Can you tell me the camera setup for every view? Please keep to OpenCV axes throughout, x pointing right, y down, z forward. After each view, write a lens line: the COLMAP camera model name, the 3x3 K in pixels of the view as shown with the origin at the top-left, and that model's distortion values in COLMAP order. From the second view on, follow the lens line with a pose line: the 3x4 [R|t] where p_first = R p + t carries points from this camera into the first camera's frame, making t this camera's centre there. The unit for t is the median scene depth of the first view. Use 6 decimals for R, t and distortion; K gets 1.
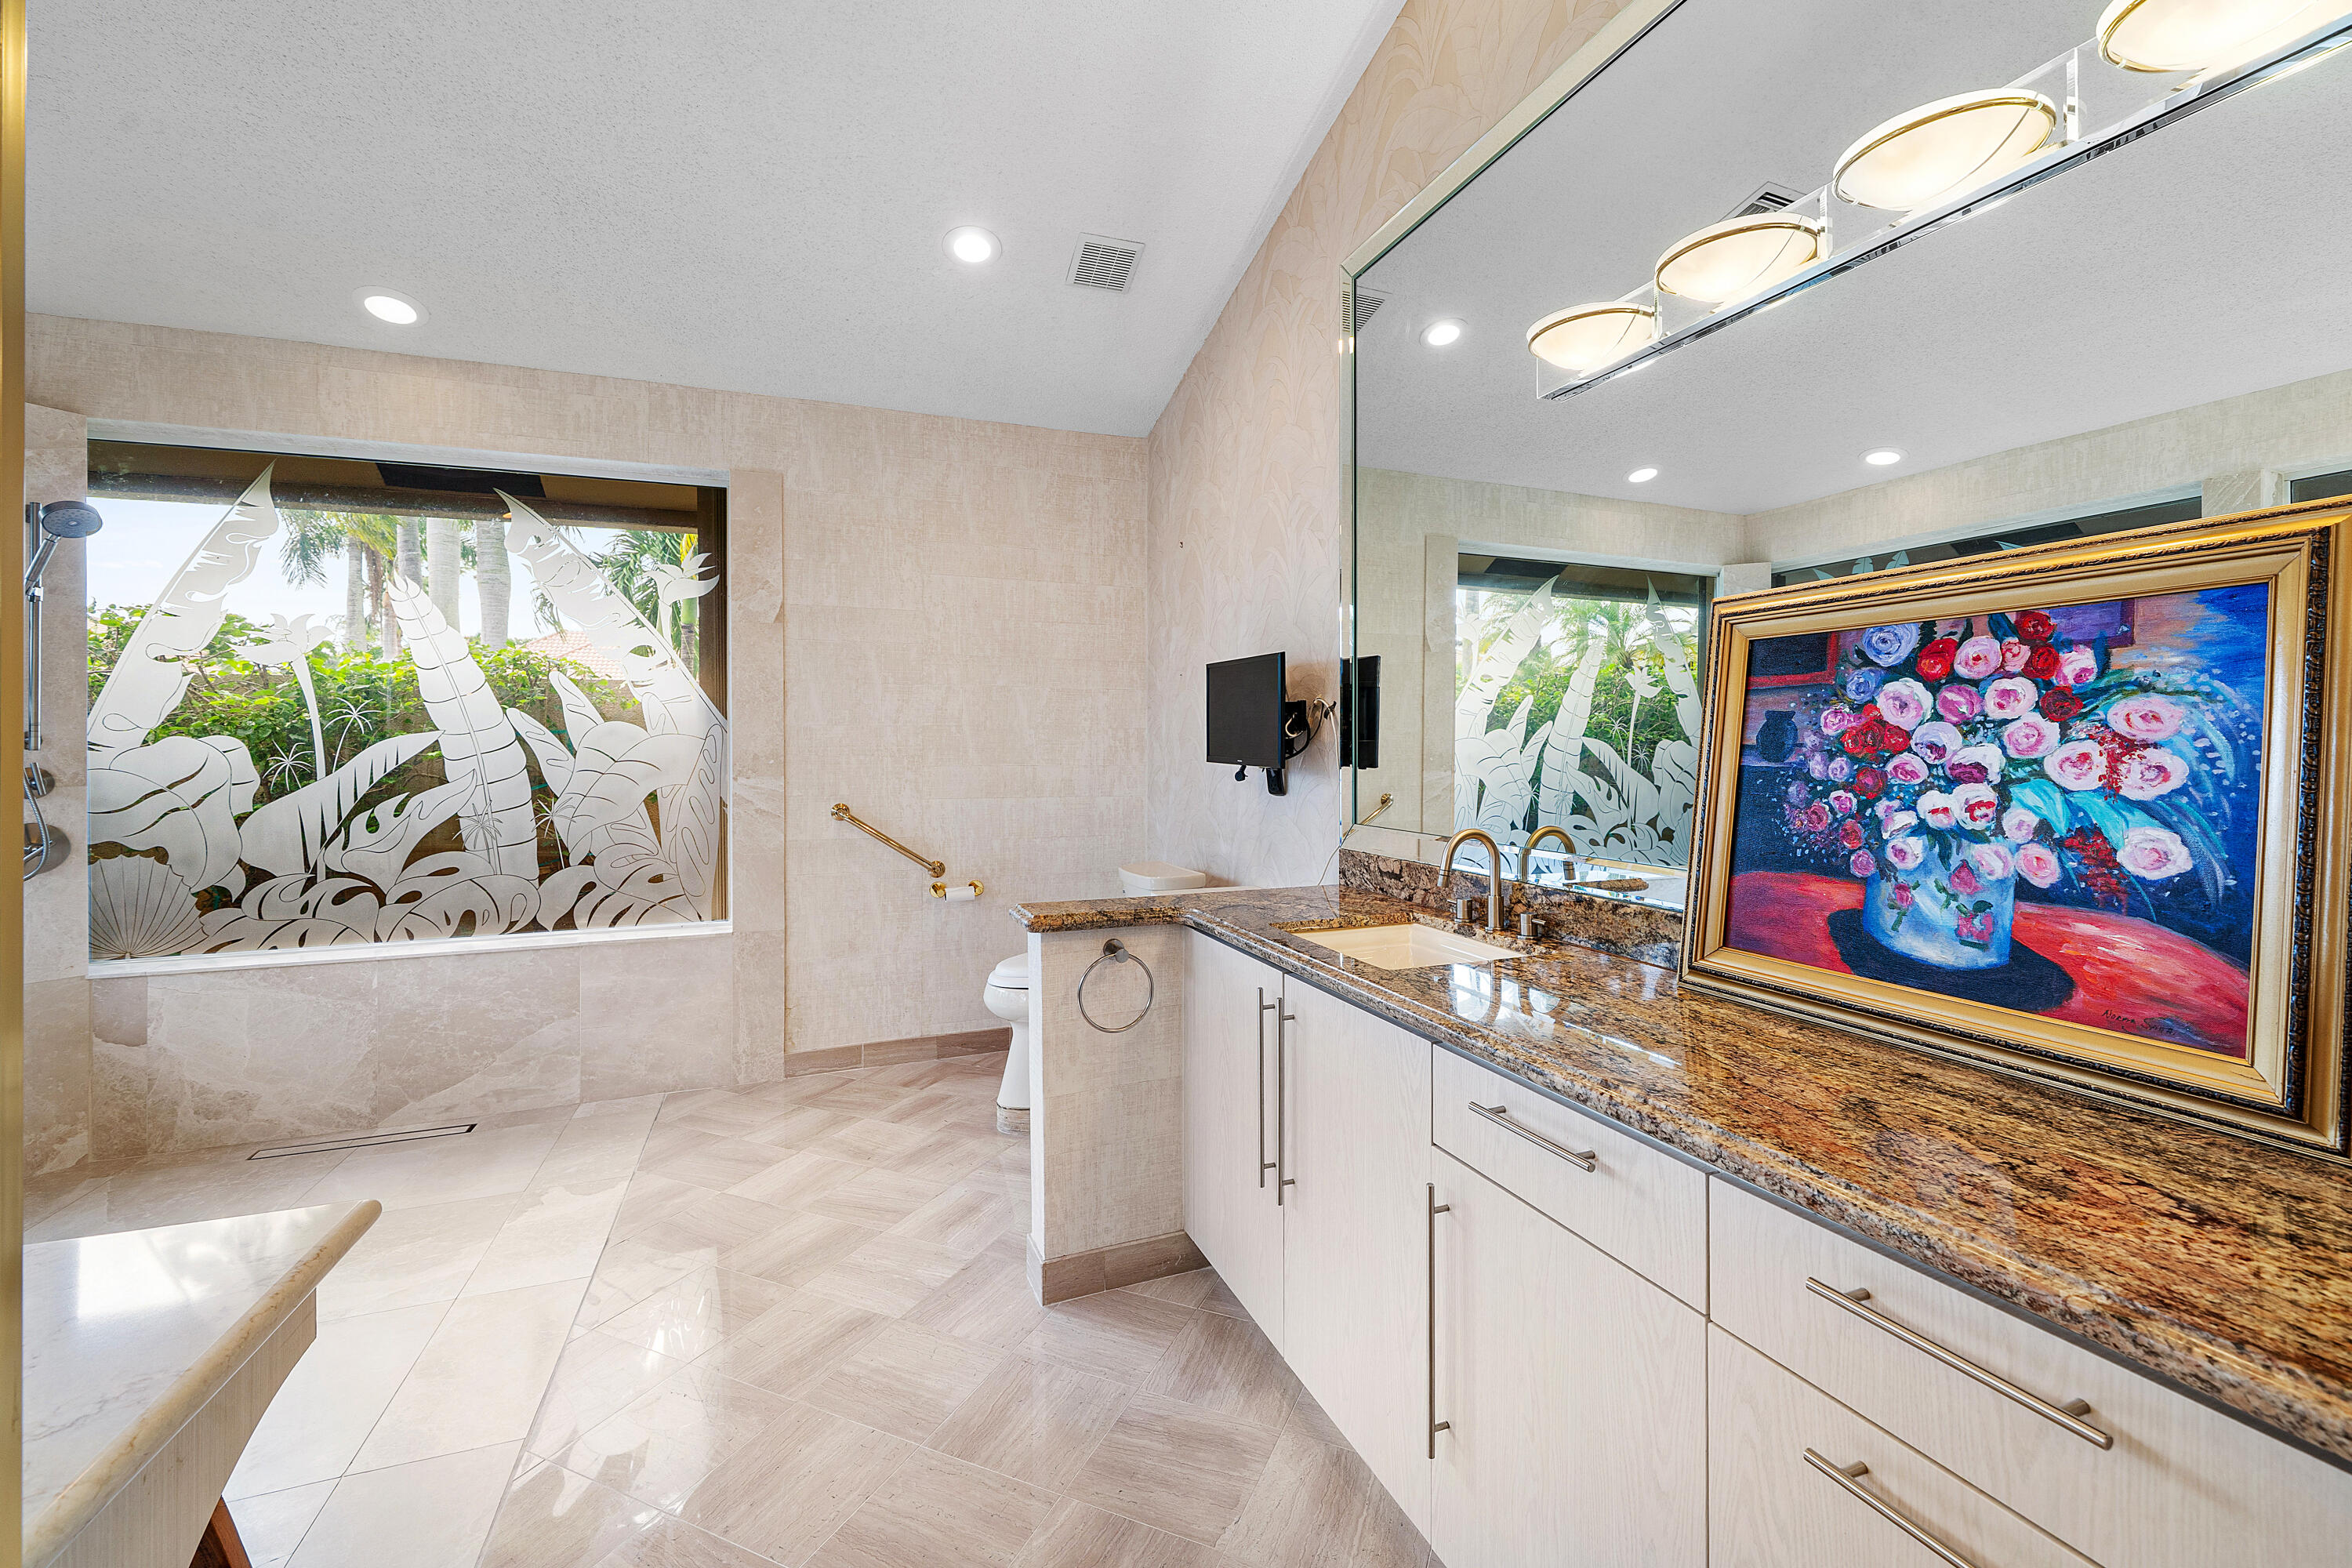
lens RADIAL K [[977.8, 0, 1180.7], [0, 977.8, 775.1], [0, 0, 1]] dist [-0.000188, -0.000403]
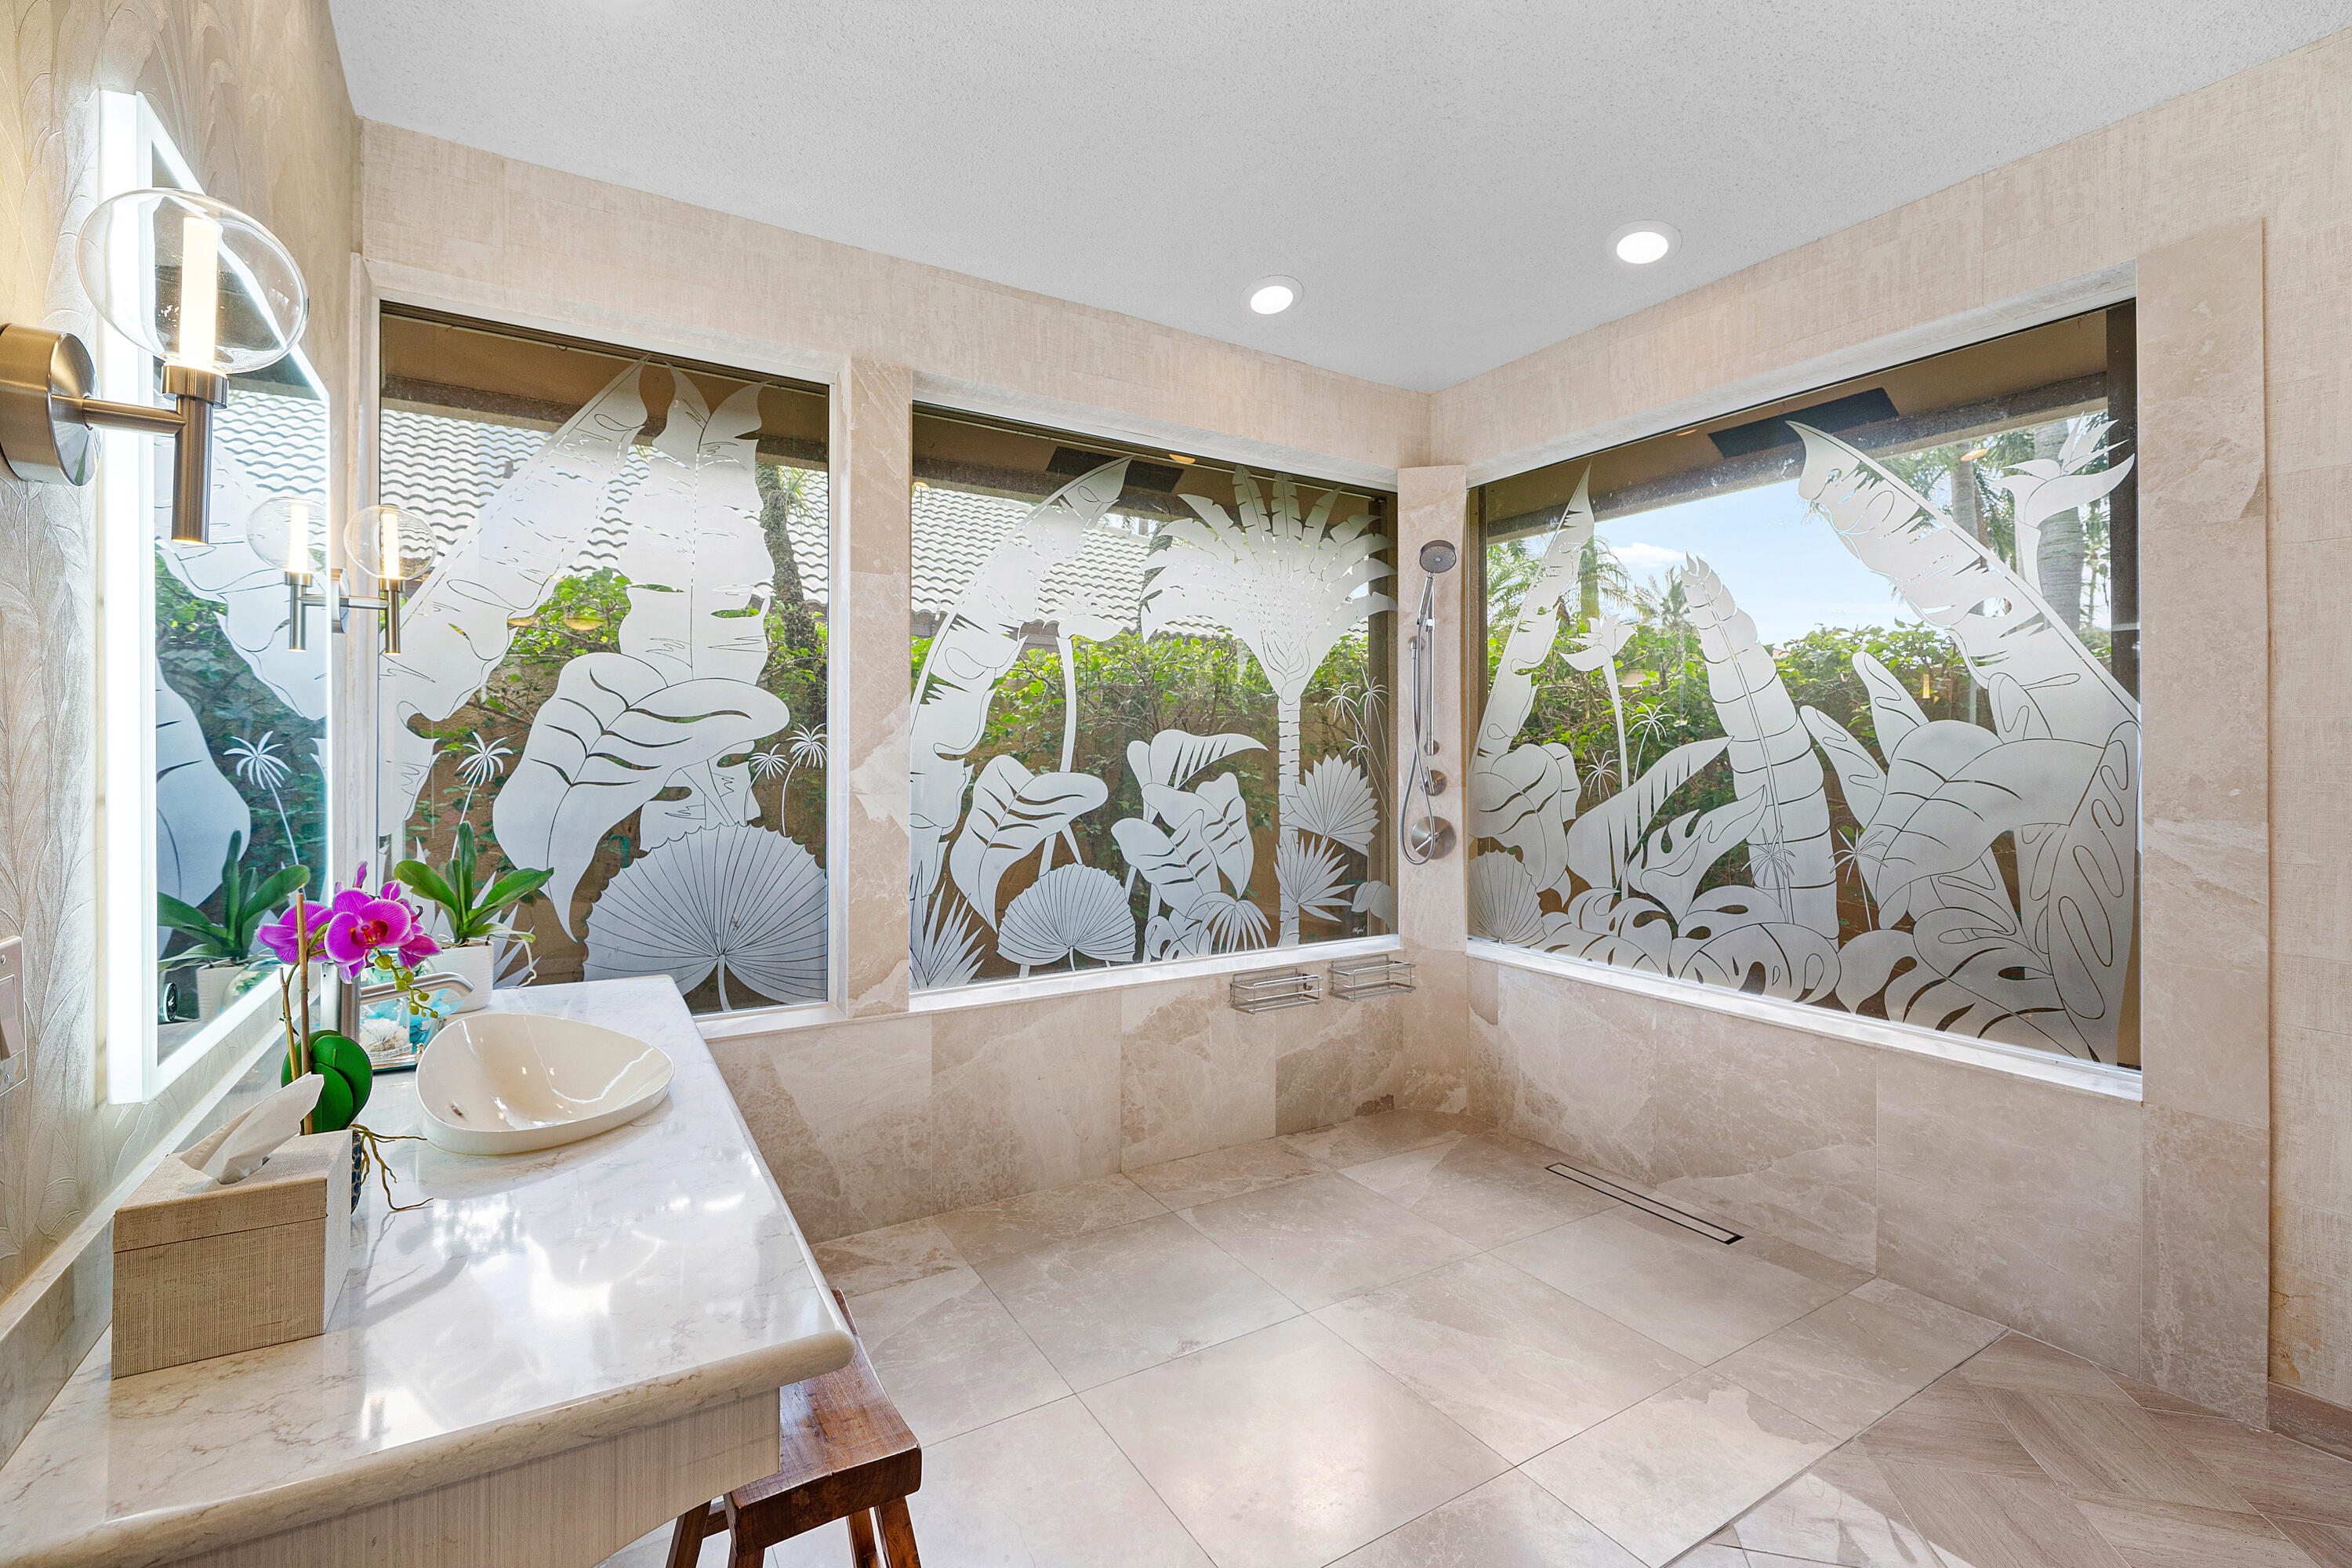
lens RADIAL K [[1057.4, 0, 1021.3], [0, 1057.4, 749.1], [0, 0, 1]] dist [-0.000483, 0.000171]
pose [[0.184462, 0.003792, -0.982832, 0.004937], [-0.037673, 0.999285, -0.003215, -0.009710], [0.982117, 0.037619, 0.184473, 0.255879]]
